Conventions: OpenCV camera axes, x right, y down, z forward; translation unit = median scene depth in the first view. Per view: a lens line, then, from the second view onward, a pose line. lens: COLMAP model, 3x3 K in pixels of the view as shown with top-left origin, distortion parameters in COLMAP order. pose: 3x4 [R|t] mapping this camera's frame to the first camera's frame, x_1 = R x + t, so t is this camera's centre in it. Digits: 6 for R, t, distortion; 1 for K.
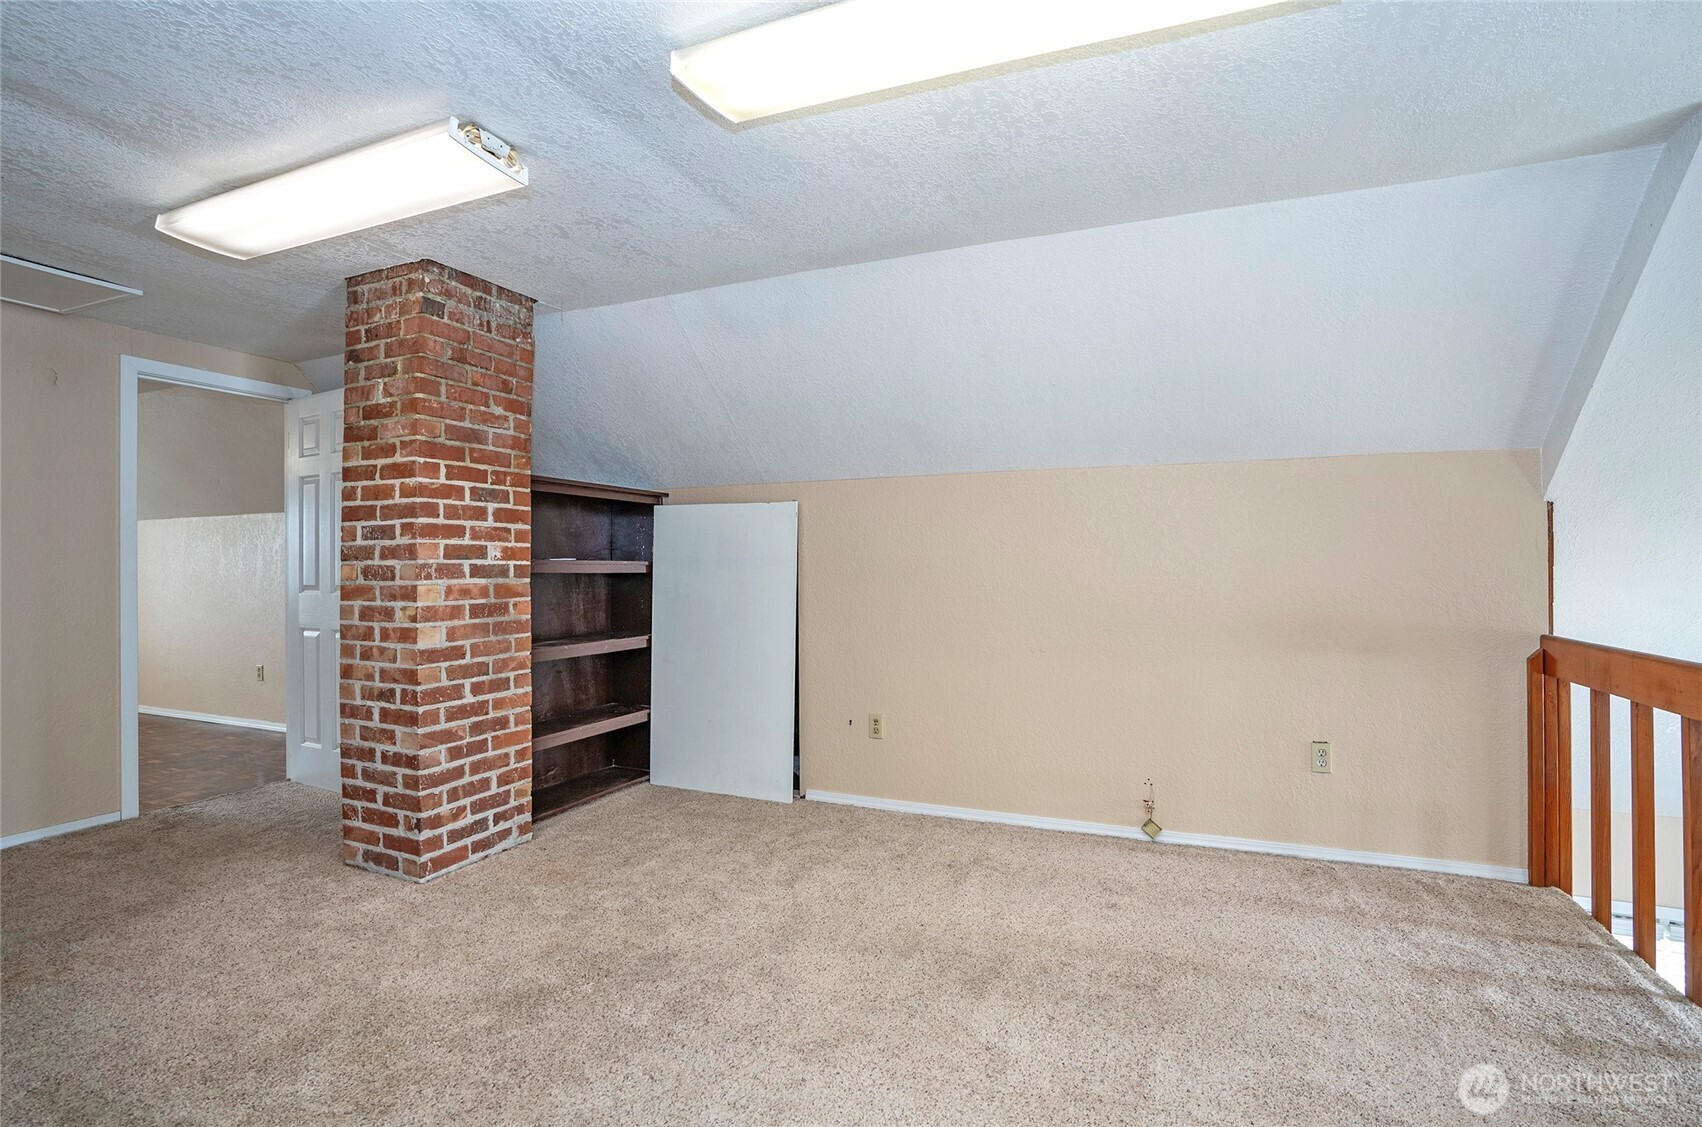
lens RADIAL K [[842.5, 0, 848.3], [0, 842.5, 561.6], [0, 0, 1]] dist [-0.070414, 0.029873]
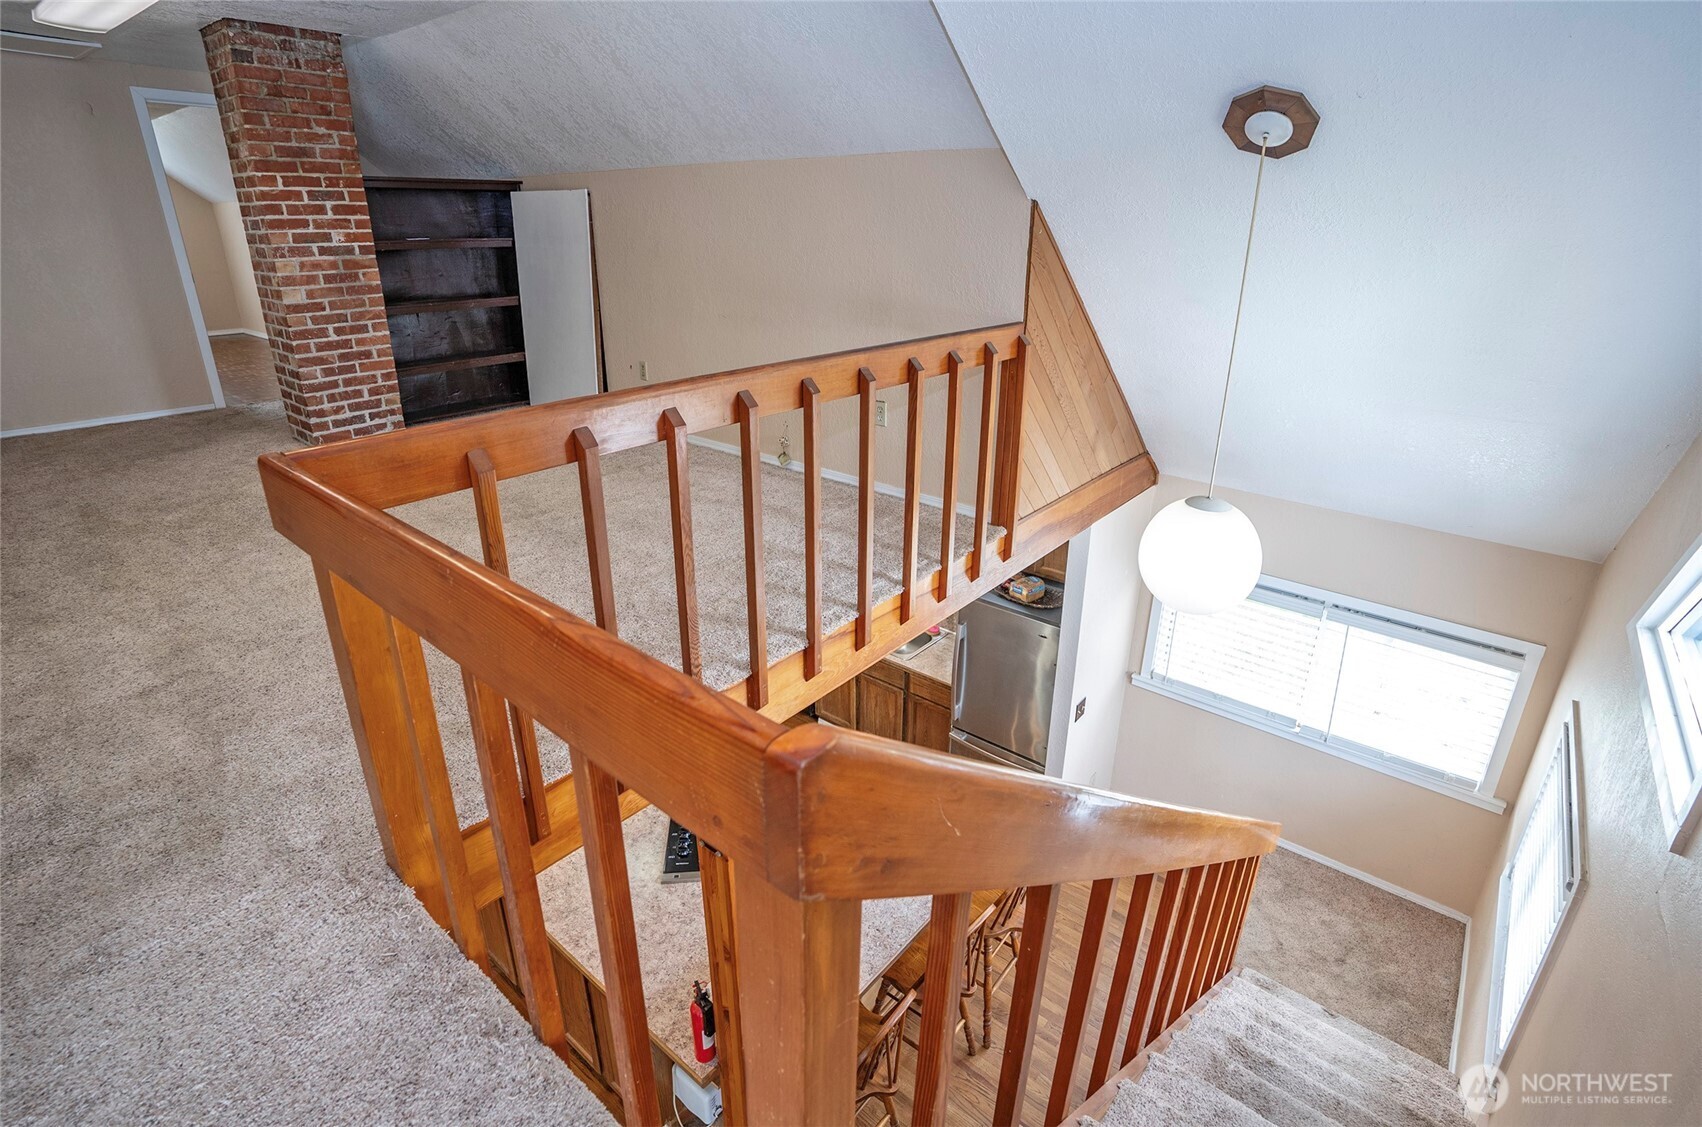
lens RADIAL K [[842.5, 0, 848.3], [0, 842.5, 561.6], [0, 0, 1]] dist [-0.070414, 0.029873]
pose [[0.957693, 0.119008, -0.262032, 0.896029], [-0.009699, 0.923323, 0.383902, -0.045625], [0.287627, -0.365119, 0.885414, -0.232153]]
